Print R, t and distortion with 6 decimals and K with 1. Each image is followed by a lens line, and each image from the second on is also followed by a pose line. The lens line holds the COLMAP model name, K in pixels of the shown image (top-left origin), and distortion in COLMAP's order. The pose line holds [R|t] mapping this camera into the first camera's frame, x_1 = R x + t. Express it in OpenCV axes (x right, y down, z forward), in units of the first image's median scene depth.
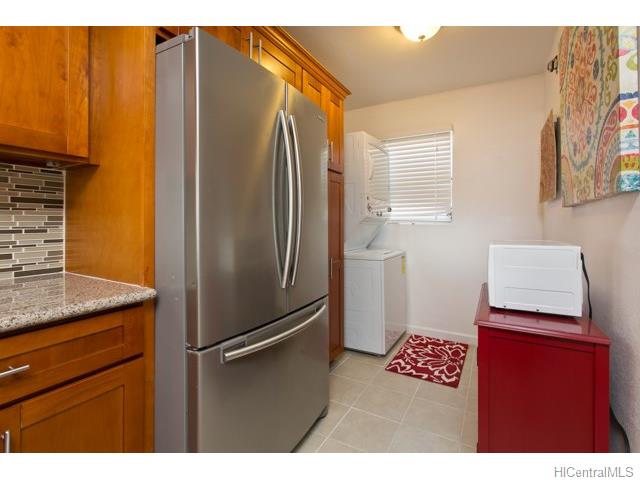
lens RADIAL K [[305.7, 0, 332.7], [0, 305.7, 223.9], [0, 0, 1]] dist [-0.006190, -0.000453]
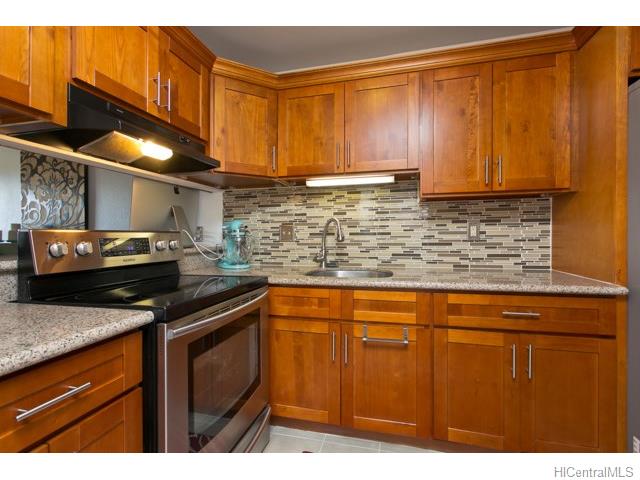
lens RADIAL K [[305.7, 0, 321.2], [0, 305.7, 238.1], [0, 0, 1]] dist [-0.006190, -0.000453]
pose [[0.236549, 0.004373, -0.971610, 0.269832], [0.001398, 0.999987, 0.004841, 0.004248], [0.971618, -0.002504, 0.236540, -0.419043]]
